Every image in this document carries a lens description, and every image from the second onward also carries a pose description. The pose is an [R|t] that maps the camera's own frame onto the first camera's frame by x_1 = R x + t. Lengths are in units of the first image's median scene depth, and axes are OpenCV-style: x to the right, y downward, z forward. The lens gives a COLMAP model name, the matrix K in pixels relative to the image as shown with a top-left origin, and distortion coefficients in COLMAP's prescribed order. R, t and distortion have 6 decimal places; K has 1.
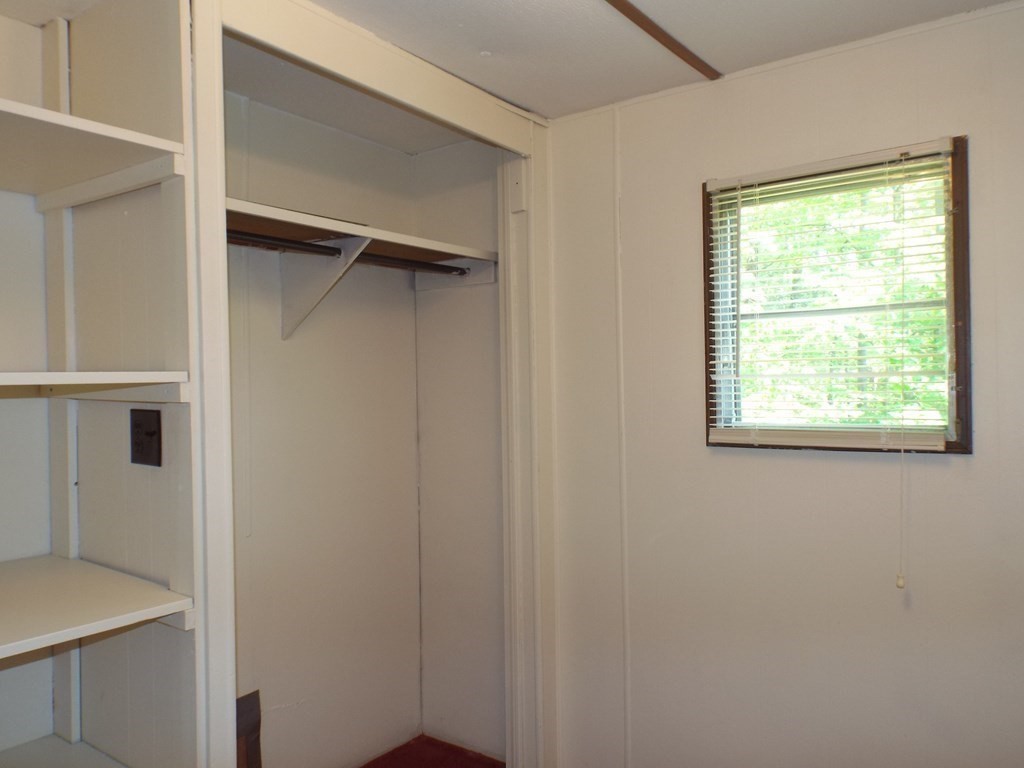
lens RADIAL K [[770.9, 0, 513.7], [0, 770.9, 391.3], [0, 0, 1]] dist [-0.015879, 0.004498]
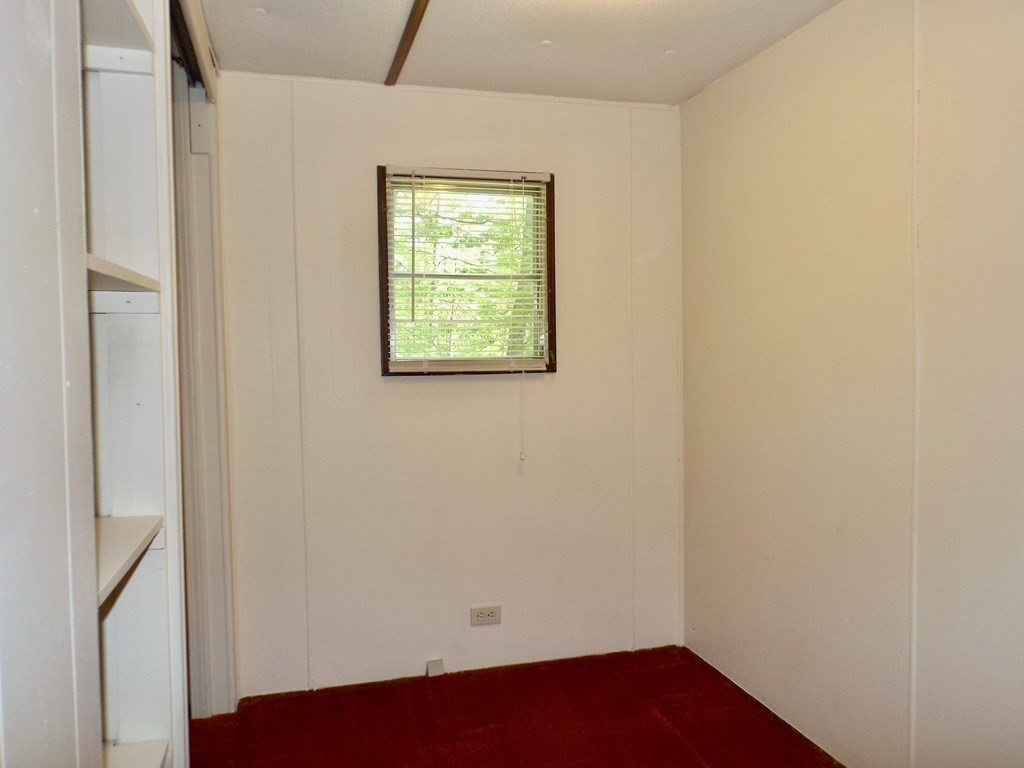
lens RADIAL K [[770.9, 0, 513.7], [0, 770.9, 391.3], [0, 0, 1]] dist [-0.015879, 0.004498]
pose [[0.628583, -0.036014, 0.776908, -0.694614], [0.001939, 0.998997, 0.044740, 0.046492], [-0.777740, -0.026617, 0.628022, 0.038320]]
